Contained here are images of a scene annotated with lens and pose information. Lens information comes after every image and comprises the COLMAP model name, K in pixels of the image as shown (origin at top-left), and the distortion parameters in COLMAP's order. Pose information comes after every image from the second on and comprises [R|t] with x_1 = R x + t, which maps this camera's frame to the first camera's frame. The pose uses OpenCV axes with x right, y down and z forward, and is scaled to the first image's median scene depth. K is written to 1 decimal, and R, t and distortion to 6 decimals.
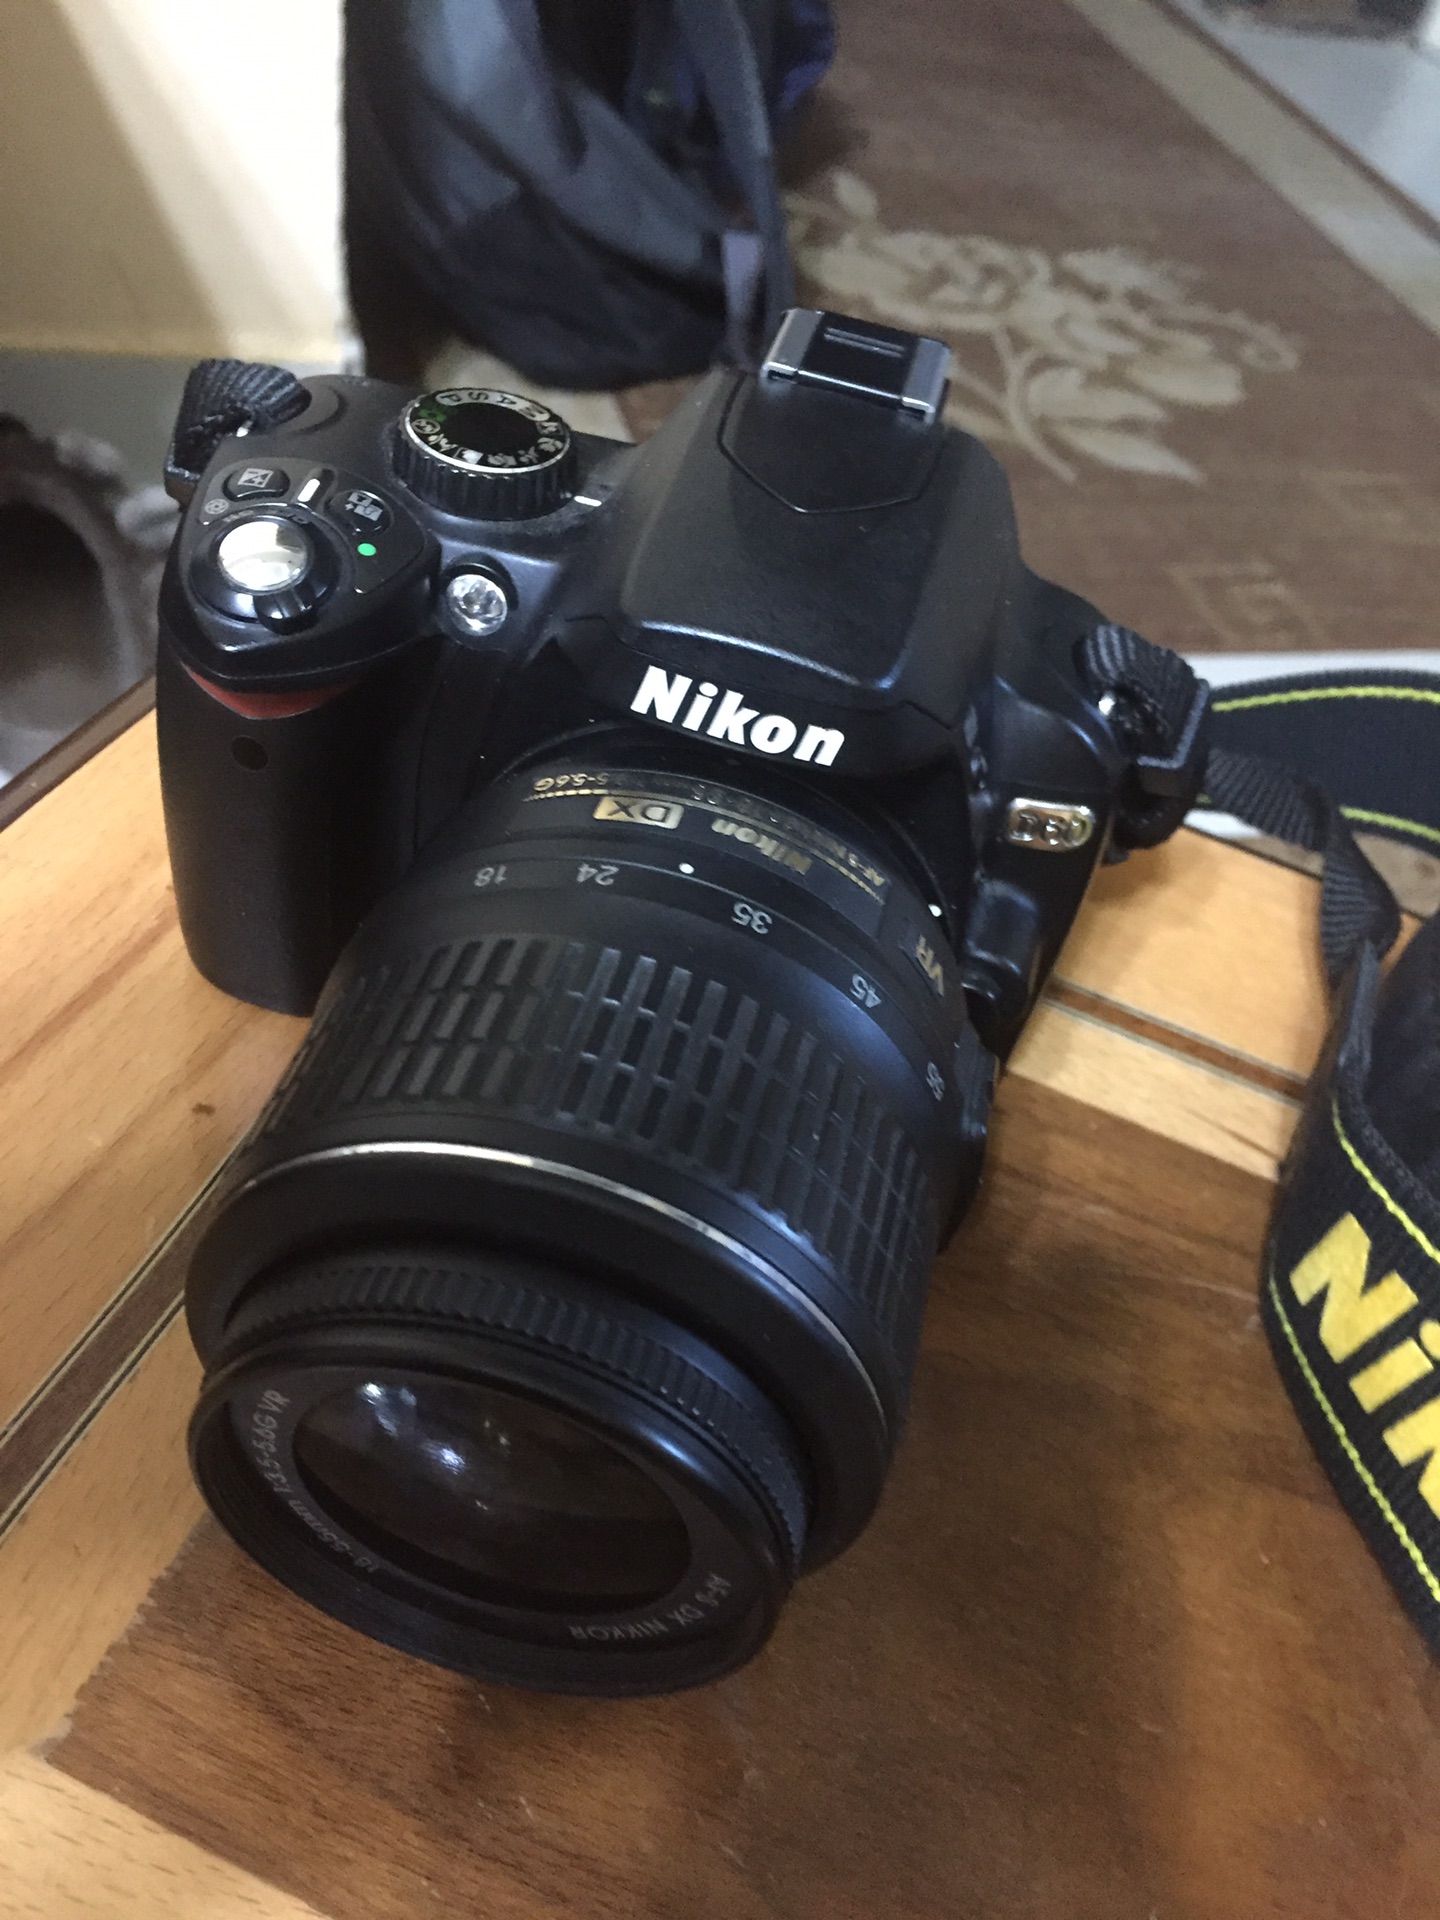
lens RADIAL K [[1682.9, 0, 730.4], [0, 1682.9, 966.2], [0, 0, 1]] dist [0.077973, -0.141038]
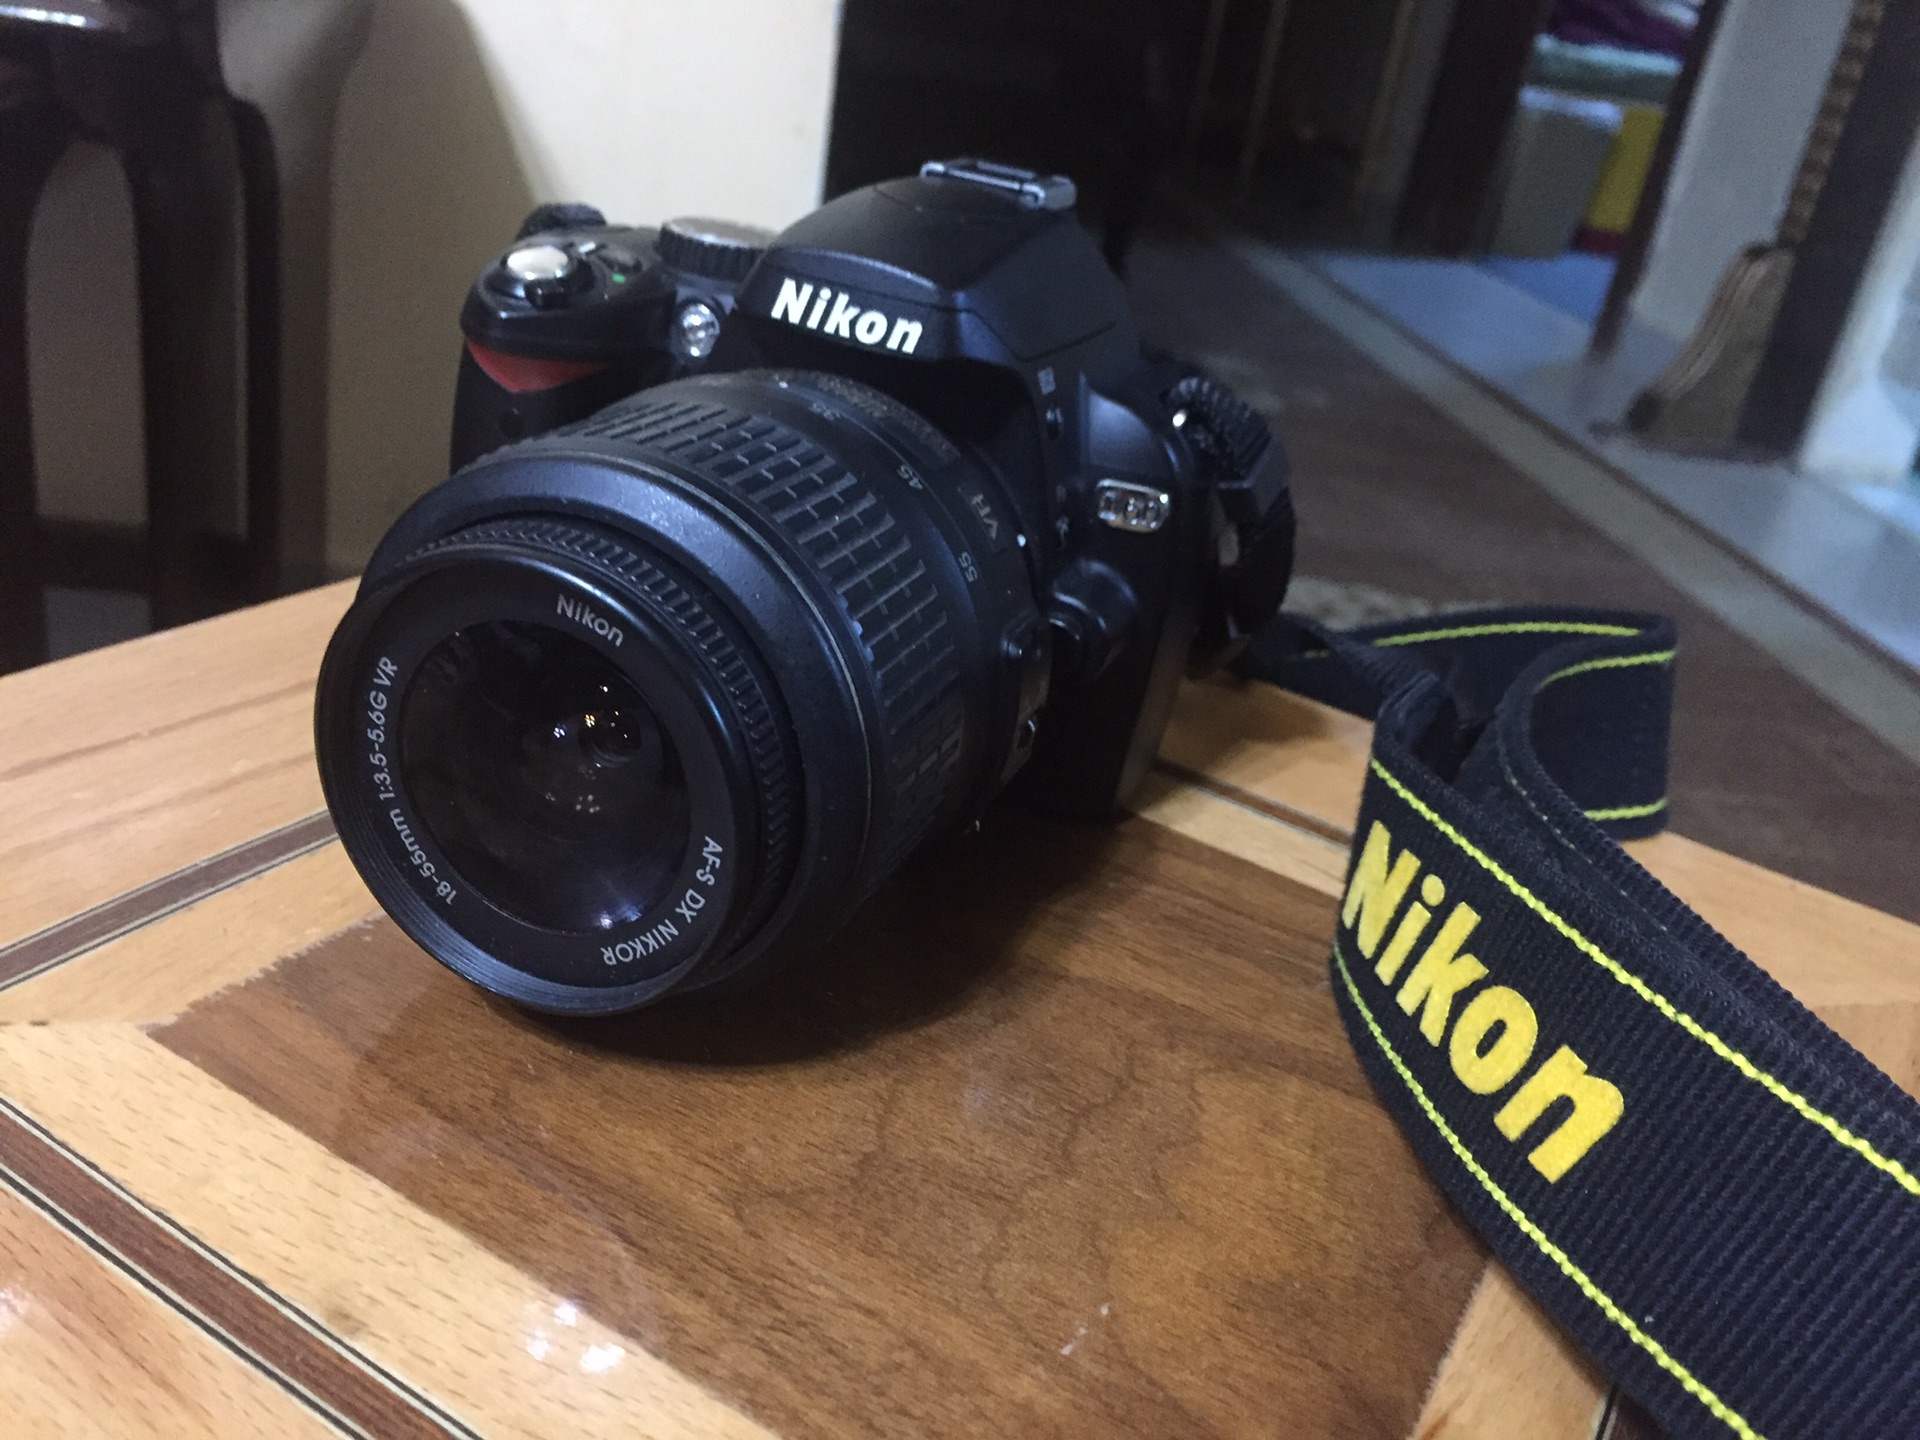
lens RADIAL K [[1682.9, 0, 971.0], [0, 1682.9, 712.2], [0, 0, 1]] dist [0.077973, -0.141038]
pose [[0.991291, 0.050136, -0.121774, 0.252048], [-0.090989, 0.929236, -0.358108, 0.549514], [0.095203, 0.366069, 0.925705, -0.094943]]
